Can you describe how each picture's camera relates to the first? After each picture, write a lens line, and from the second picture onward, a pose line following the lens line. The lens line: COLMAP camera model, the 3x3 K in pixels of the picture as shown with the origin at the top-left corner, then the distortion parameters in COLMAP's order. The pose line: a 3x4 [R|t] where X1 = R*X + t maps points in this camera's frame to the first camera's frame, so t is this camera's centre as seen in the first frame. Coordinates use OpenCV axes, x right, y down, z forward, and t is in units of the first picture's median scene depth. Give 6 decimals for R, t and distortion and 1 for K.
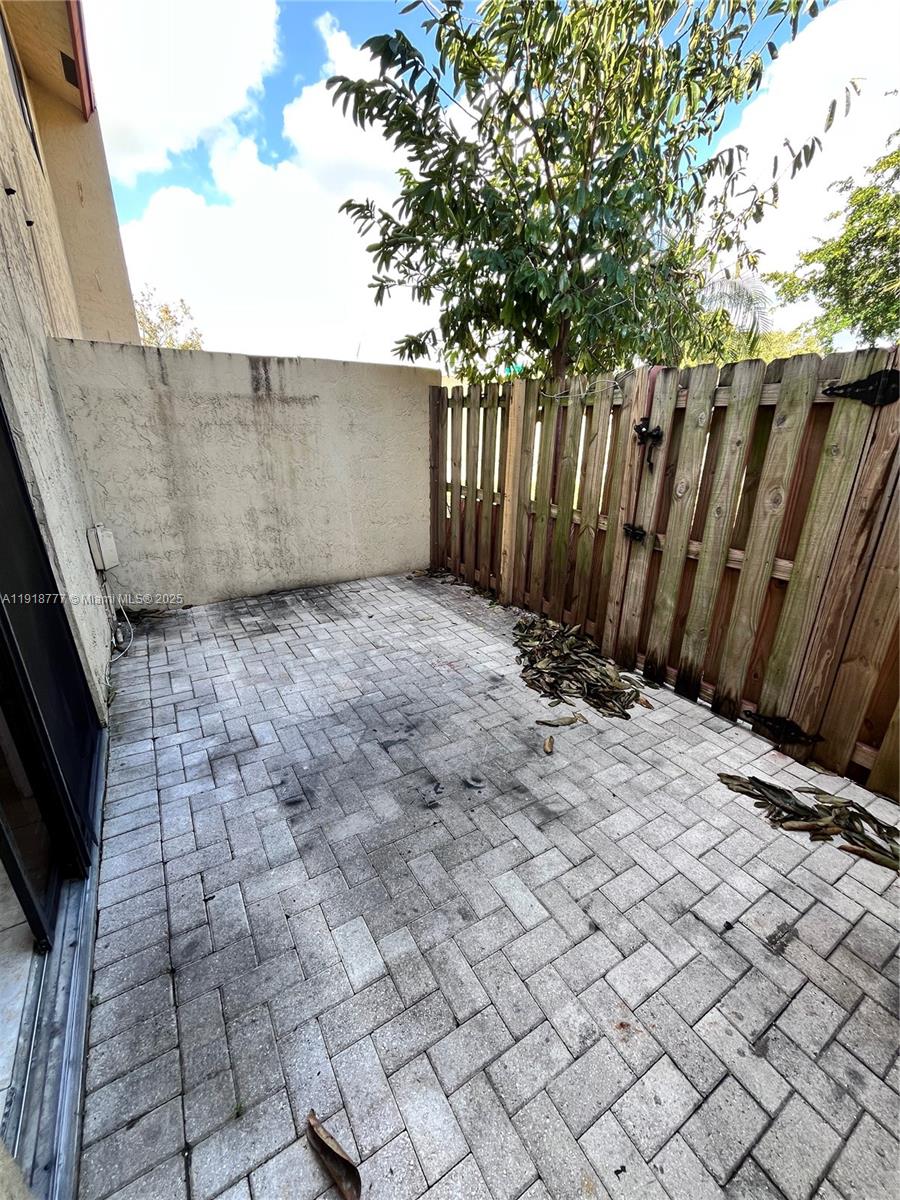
lens RADIAL K [[488.5, 0, 449.5], [0, 488.5, 596.6], [0, 0, 1]] dist [-0.000749, -0.000188]
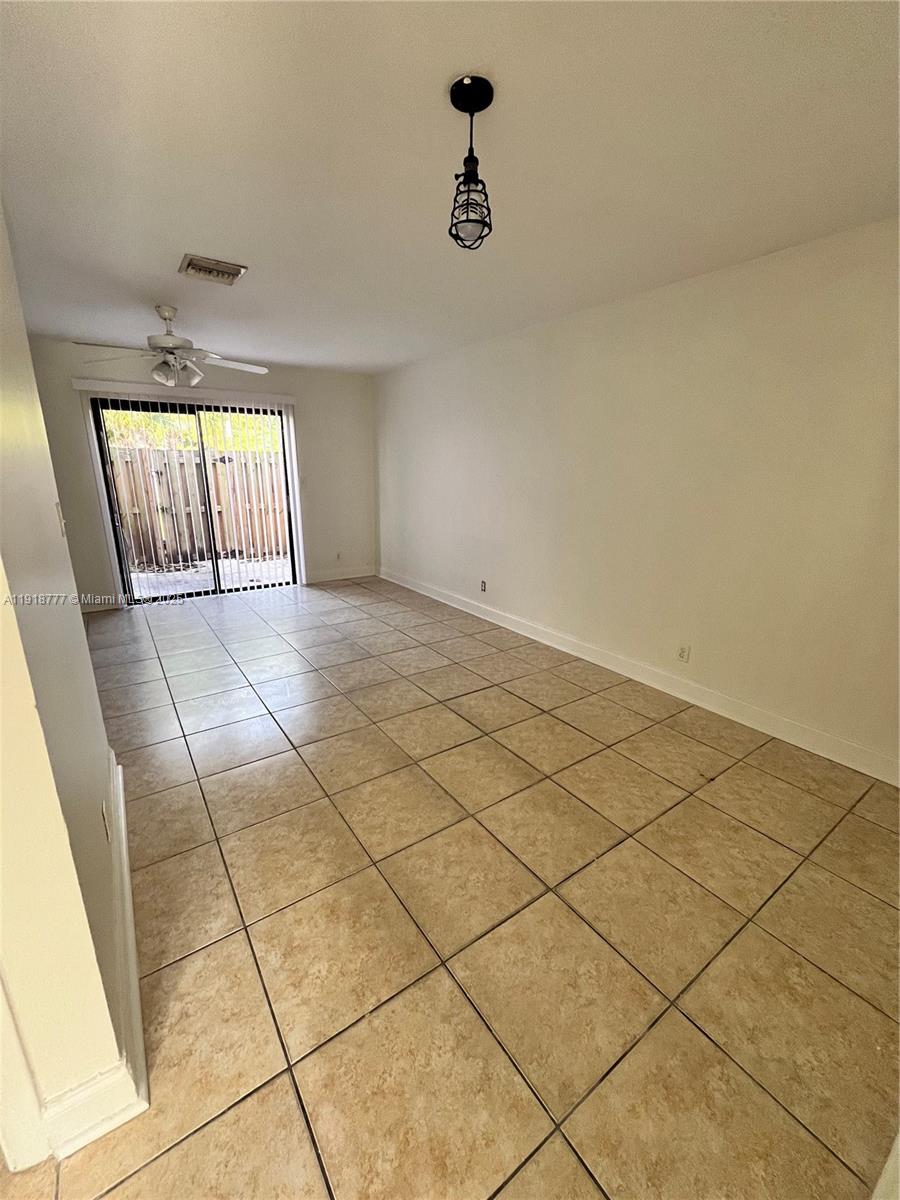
lens RADIAL K [[488.5, 0, 449.5], [0, 488.5, 596.6], [0, 0, 1]] dist [-0.000749, -0.000188]
pose [[-0.062783, -0.263077, 0.962730, -2.528604], [0.340565, 0.901085, 0.268441, 0.121342], [-0.938122, 0.344726, 0.033022, -0.390009]]
